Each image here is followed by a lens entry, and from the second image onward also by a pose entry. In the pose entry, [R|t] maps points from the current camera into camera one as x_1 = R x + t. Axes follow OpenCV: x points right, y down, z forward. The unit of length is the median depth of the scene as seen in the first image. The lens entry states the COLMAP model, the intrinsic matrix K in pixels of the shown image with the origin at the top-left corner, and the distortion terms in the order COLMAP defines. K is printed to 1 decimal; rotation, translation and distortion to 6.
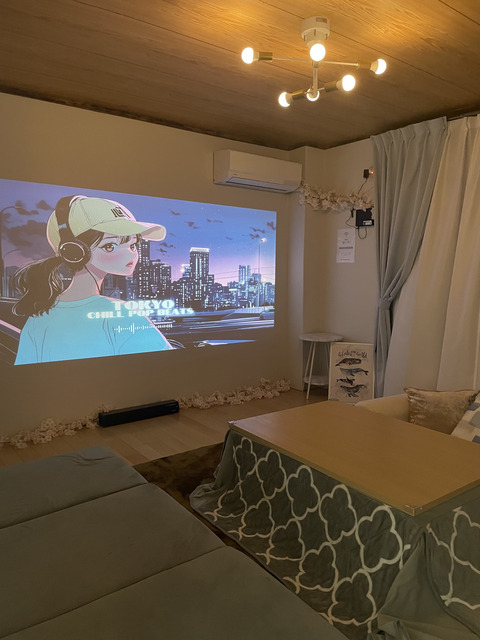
lens RADIAL K [[479.9, 0, 240.0], [0, 479.9, 321.5], [0, 0, 1]] dist [0.003538, 0.000379]
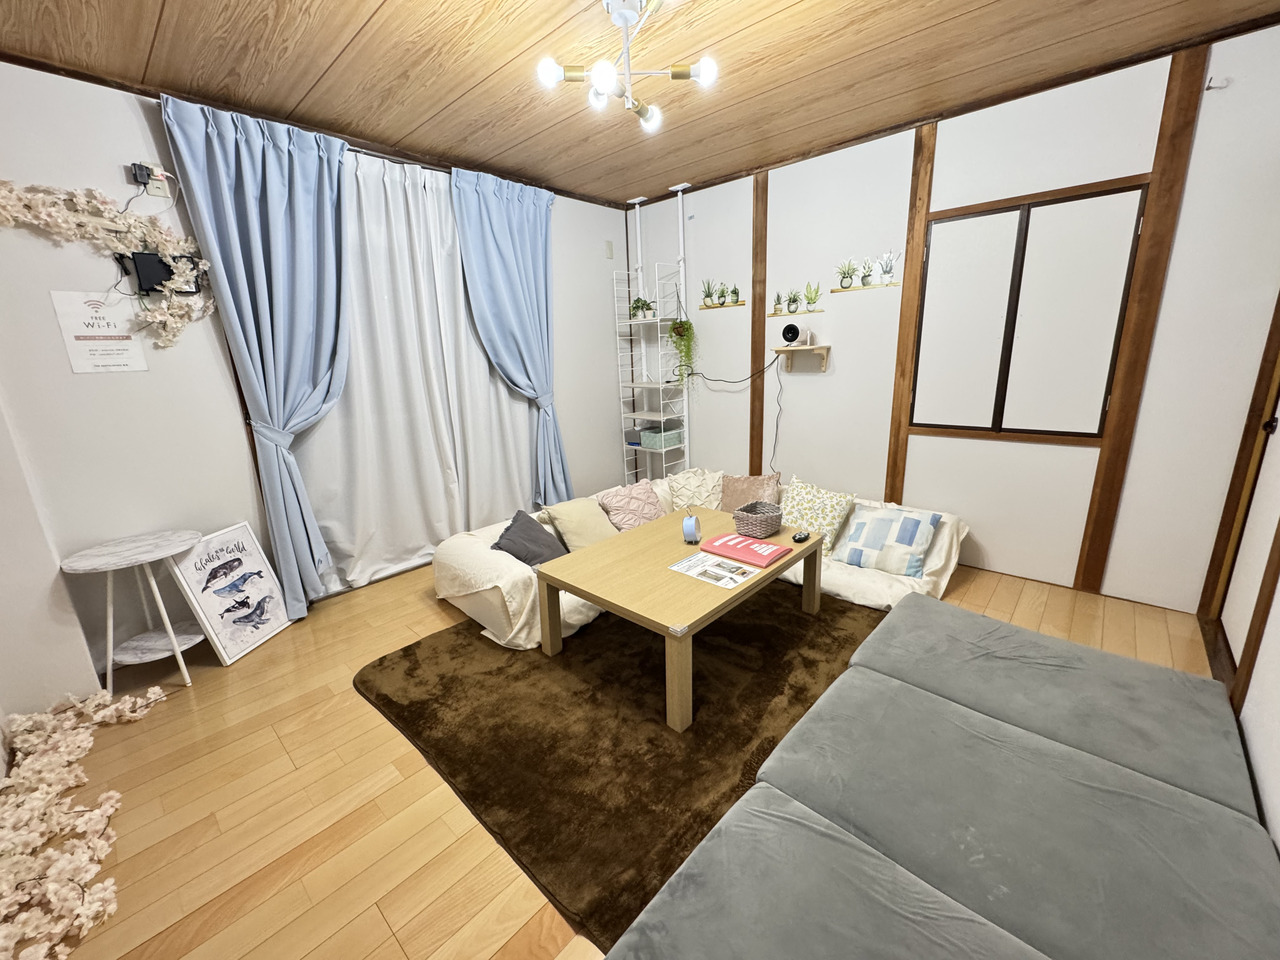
lens RADIAL K [[512.1, 0, 641.1], [0, 512.1, 477.6], [0, 0, 1]] dist [-0.000369, -0.000042]
pose [[-0.195446, -0.236813, 0.951693, -0.346881], [0.141231, 0.953497, 0.266266, -0.091322], [-0.970492, 0.186449, -0.152912, 0.640749]]
